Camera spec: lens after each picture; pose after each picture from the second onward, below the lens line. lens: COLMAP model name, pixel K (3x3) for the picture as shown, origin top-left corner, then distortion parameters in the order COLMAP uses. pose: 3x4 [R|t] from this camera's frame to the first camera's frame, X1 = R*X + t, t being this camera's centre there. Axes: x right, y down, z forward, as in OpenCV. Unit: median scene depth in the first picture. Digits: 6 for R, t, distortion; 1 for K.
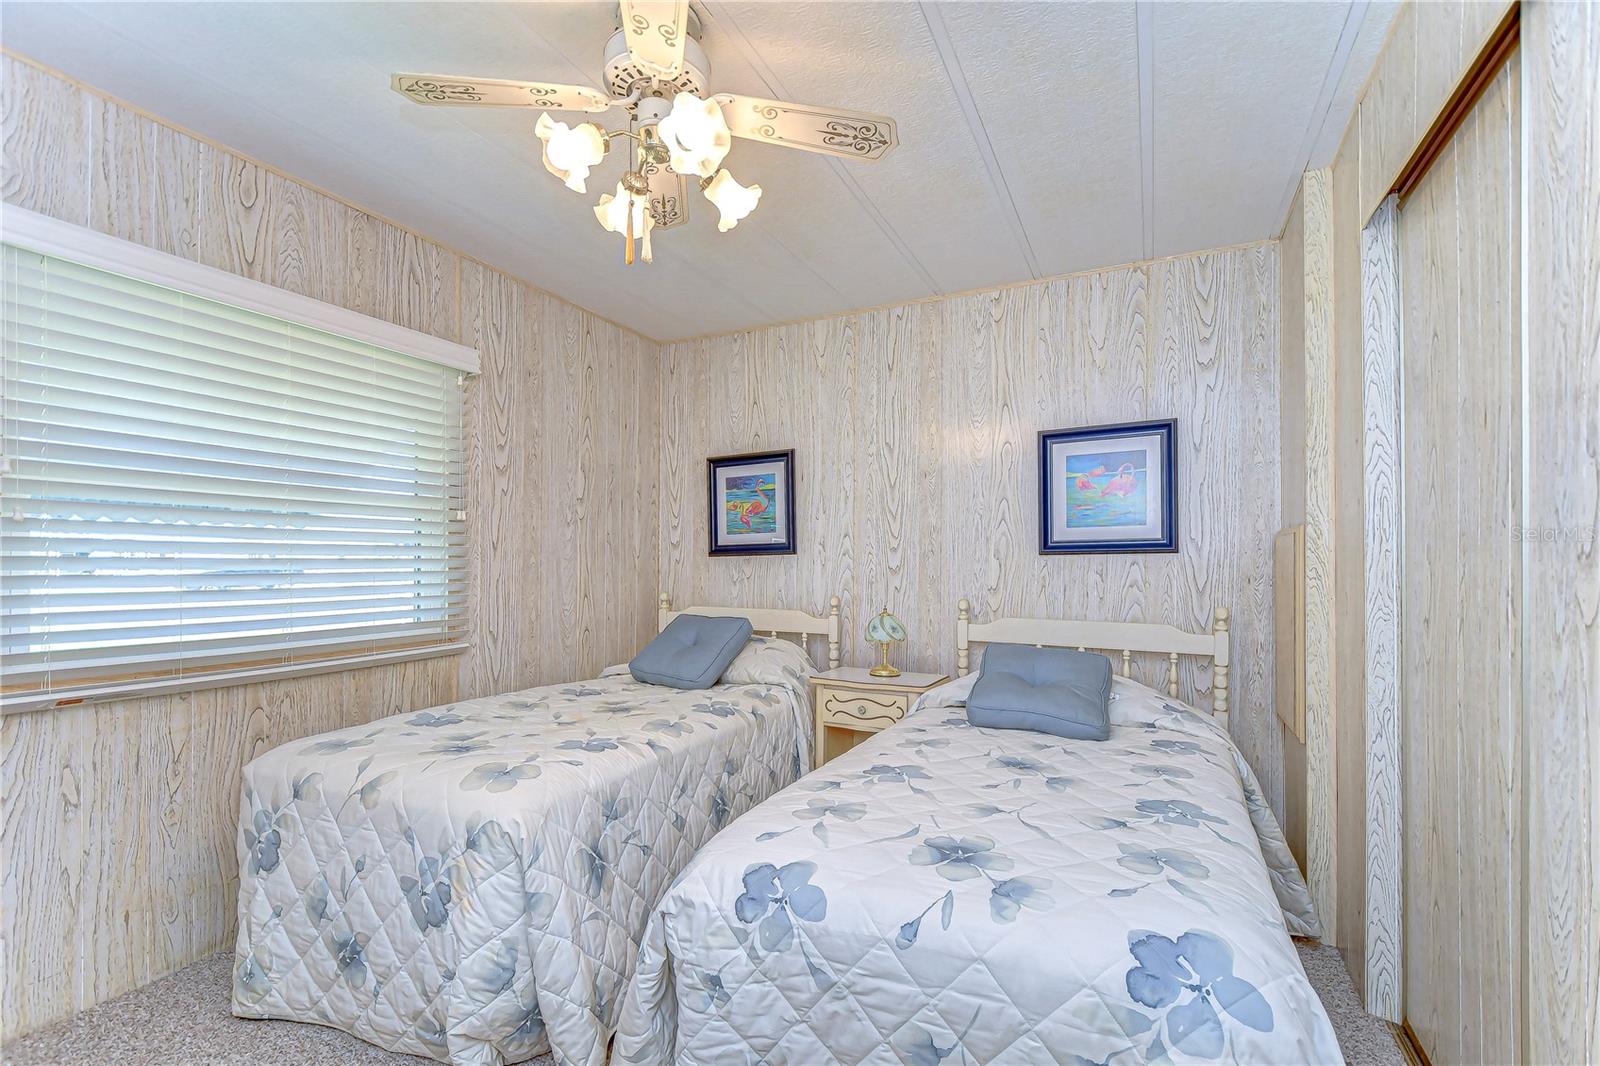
lens RADIAL K [[721.4, 0, 802.6], [0, 721.4, 568.3], [0, 0, 1]] dist [0.011924, -0.010539]
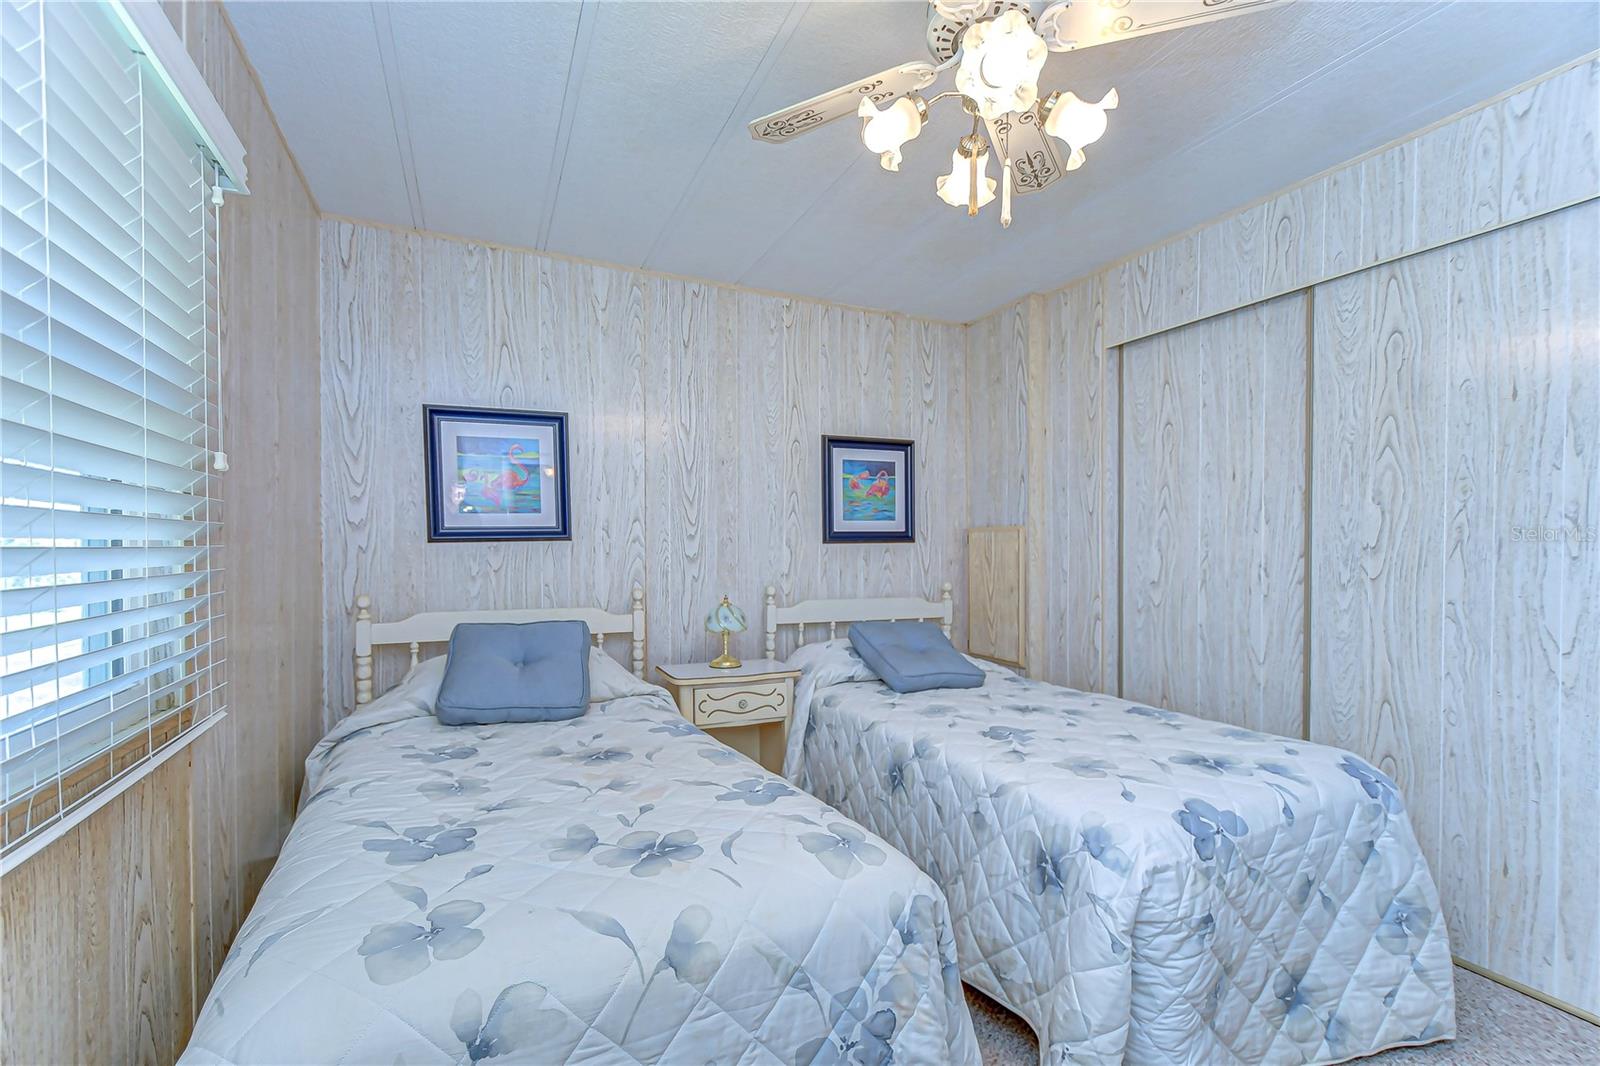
lens RADIAL K [[705.0, 0, 799.6], [0, 705.0, 565.0], [0, 0, 1]] dist [0.011419, -0.009661]
pose [[0.609458, -0.019613, 0.792575, -0.600070], [0.006974, 0.999788, 0.019378, -0.006611], [-0.792787, -0.006283, 0.609466, 0.360572]]
